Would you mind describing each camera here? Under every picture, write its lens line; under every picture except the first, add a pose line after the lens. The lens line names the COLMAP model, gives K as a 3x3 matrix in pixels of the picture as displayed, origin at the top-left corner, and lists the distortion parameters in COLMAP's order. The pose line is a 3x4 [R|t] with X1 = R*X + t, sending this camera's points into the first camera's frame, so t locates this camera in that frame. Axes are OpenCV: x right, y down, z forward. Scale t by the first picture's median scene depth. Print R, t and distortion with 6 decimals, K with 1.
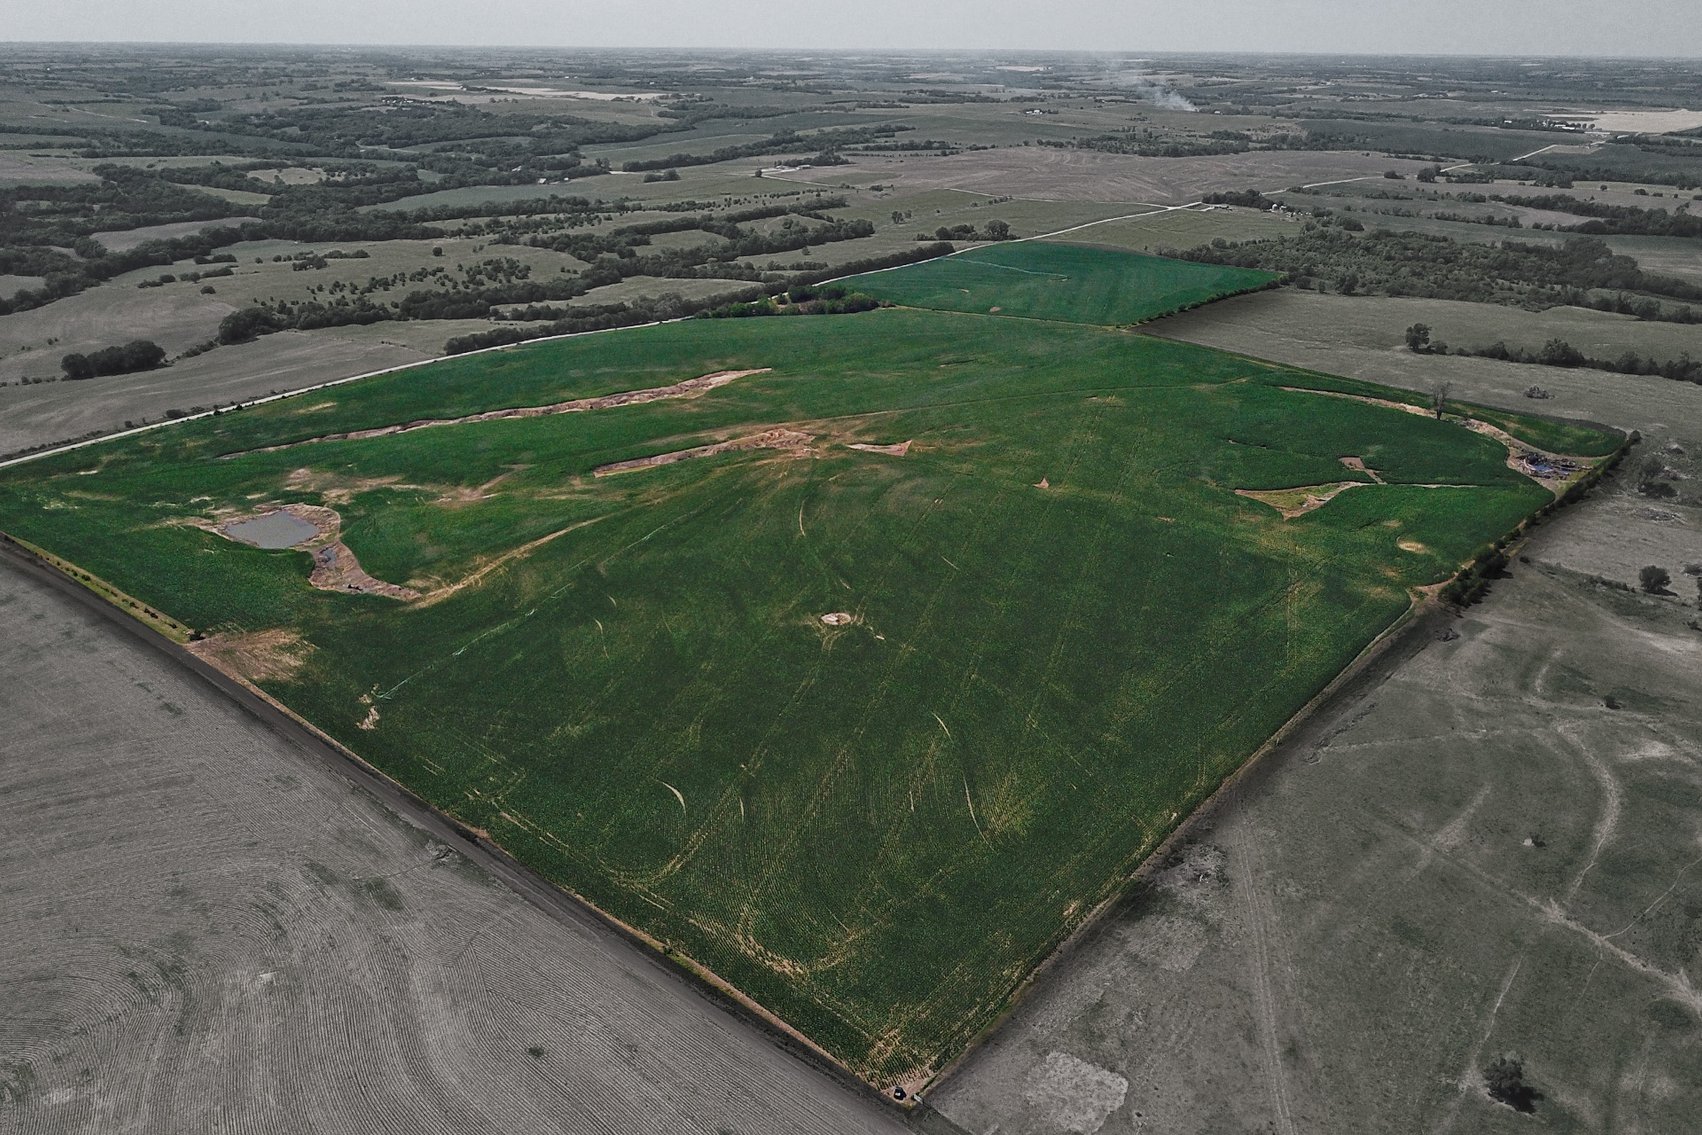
lens RADIAL K [[1397.9, 0, 851.0], [0, 1397.9, 567.5], [0, 0, 1]] dist [0.024576, -0.050079]
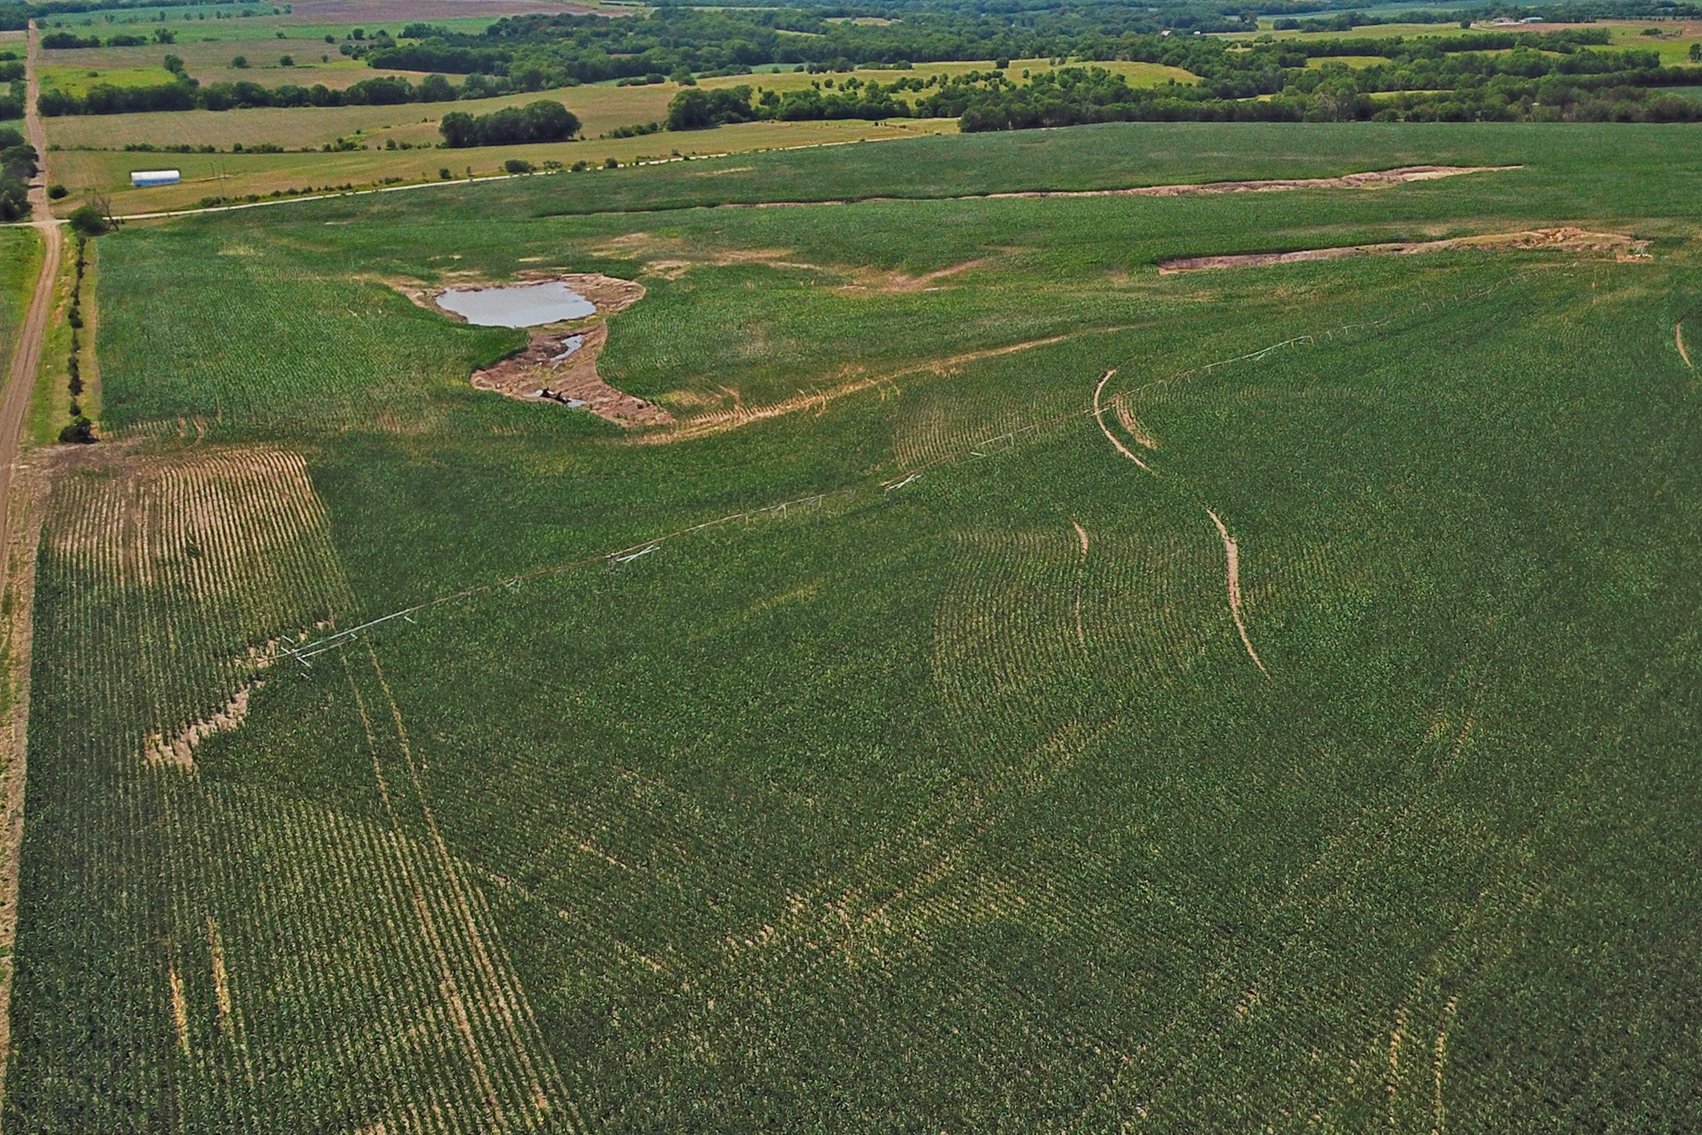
lens RADIAL K [[1397.9, 0, 851.0], [0, 1397.9, 567.5], [0, 0, 1]] dist [0.024576, -0.050079]
pose [[0.909152, 0.126974, -0.396636, -0.077449], [-0.124214, 0.991715, 0.032756, 0.034024], [0.397509, 0.019487, 0.917391, 0.530273]]
